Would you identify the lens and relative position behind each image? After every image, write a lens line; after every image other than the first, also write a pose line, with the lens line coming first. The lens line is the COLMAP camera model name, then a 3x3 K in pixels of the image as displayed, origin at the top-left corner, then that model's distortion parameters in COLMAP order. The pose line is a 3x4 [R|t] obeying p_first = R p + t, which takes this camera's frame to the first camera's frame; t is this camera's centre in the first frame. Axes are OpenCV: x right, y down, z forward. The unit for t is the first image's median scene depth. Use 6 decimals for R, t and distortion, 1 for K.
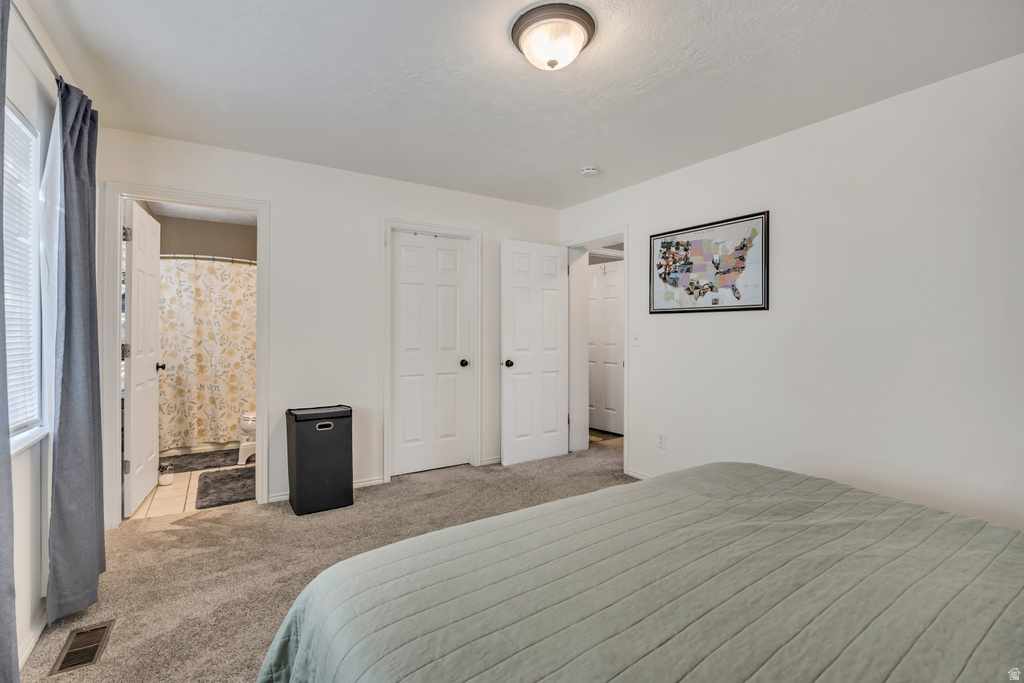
lens RADIAL K [[461.0, 0, 511.5], [0, 461.0, 339.5], [0, 0, 1]] dist [-0.011324, -0.000006]
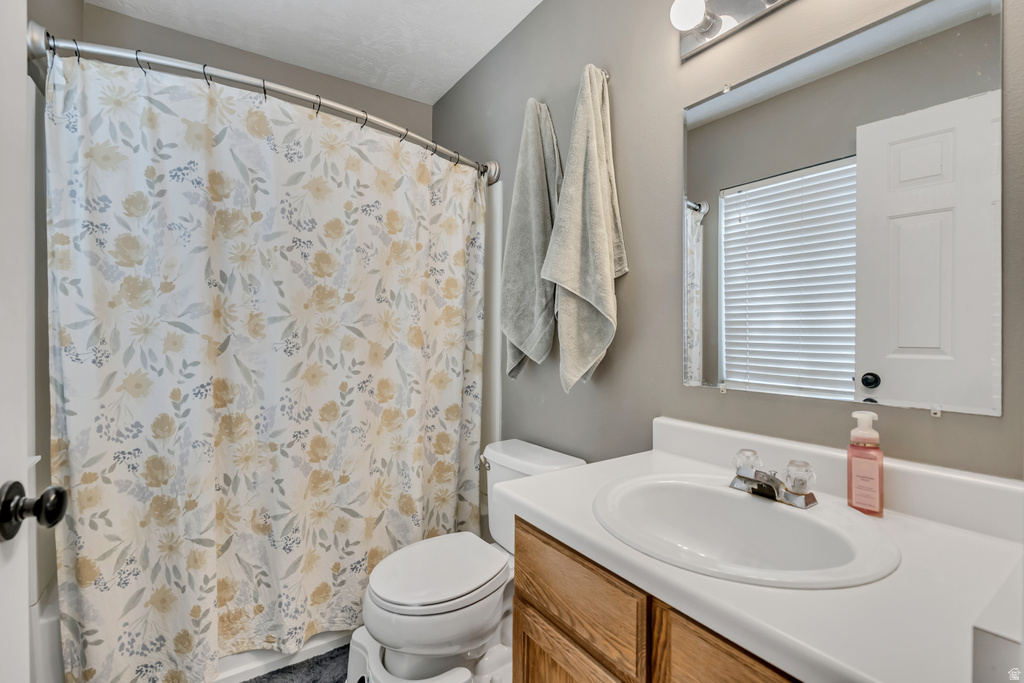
lens RADIAL K [[461.0, 0, 510.1], [0, 461.0, 343.6], [0, 0, 1]] dist [-0.011324, -0.000006]
pose [[0.999548, -0.000017, 0.030053, -0.490122], [-0.000156, 0.999984, 0.005730, 0.003687], [-0.030053, -0.005732, 0.999532, 0.676000]]
